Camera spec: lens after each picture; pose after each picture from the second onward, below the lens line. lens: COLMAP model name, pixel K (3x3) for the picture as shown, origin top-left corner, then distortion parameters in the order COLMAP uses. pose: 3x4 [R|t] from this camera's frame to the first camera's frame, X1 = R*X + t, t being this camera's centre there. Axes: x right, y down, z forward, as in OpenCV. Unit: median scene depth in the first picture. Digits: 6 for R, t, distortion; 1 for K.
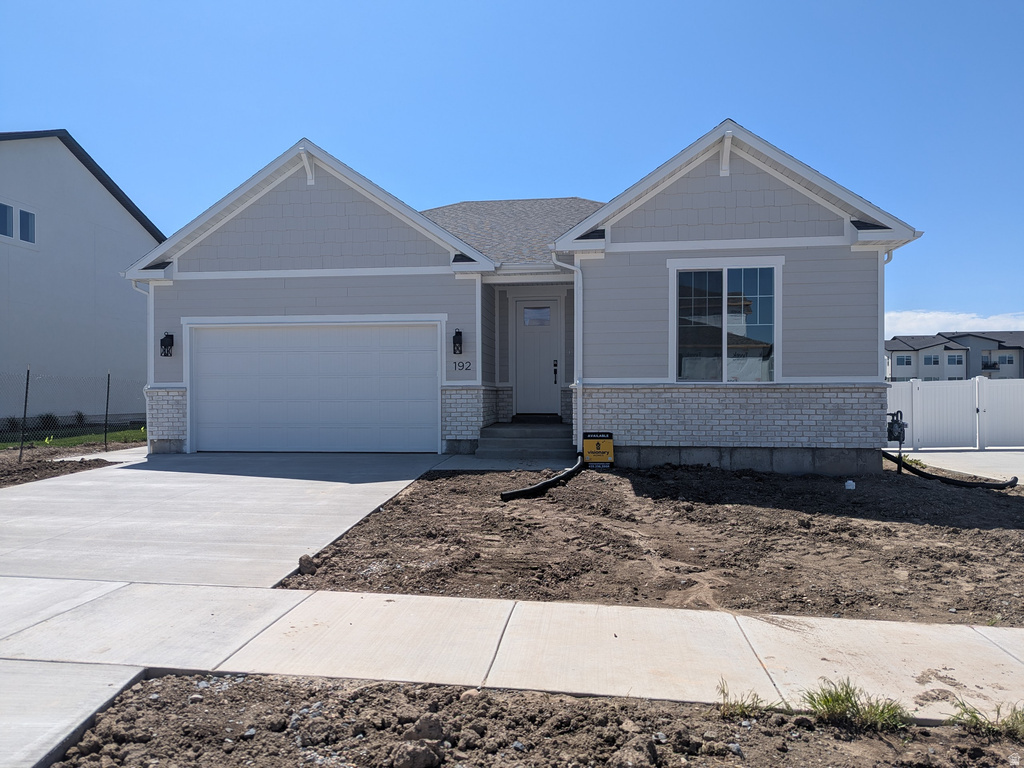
lens RADIAL K [[715.6, 0, 511.4], [0, 715.6, 383.8], [0, 0, 1]] dist [0.049733, -0.032556]
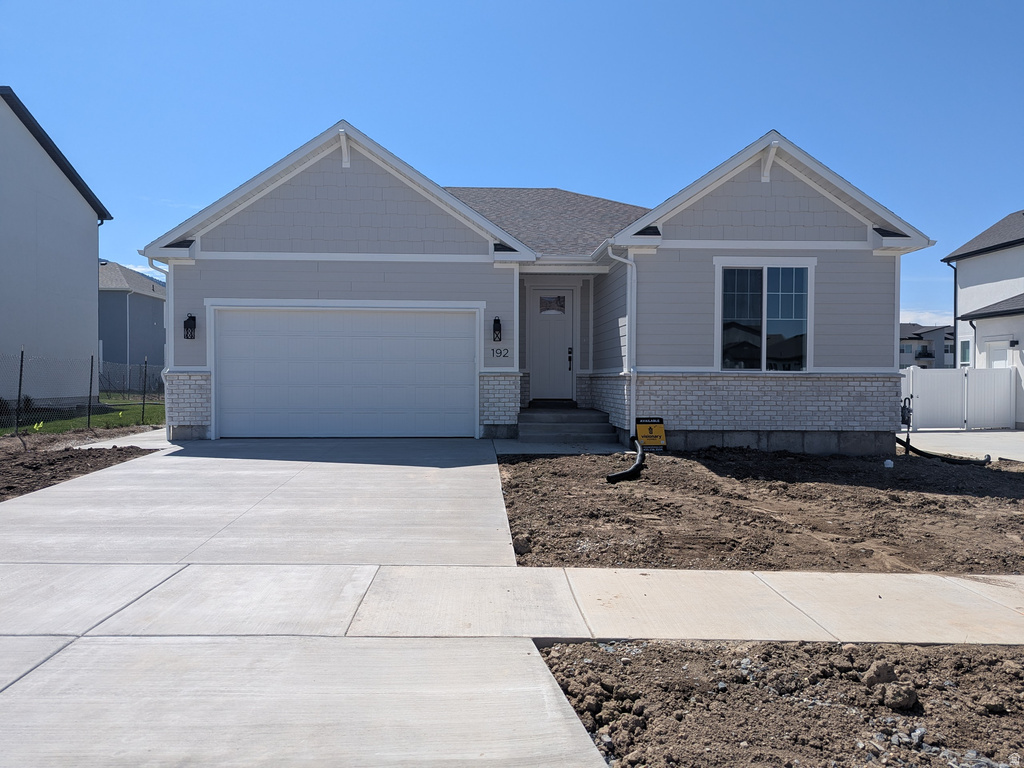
lens RADIAL K [[715.6, 0, 510.5], [0, 715.6, 378.3], [0, 0, 1]] dist [0.049733, -0.032556]
pose [[0.987003, 0.006271, 0.160581, -0.258057], [-0.008839, 0.999844, 0.015284, -0.004962], [-0.160460, -0.016505, 0.986904, -0.018263]]
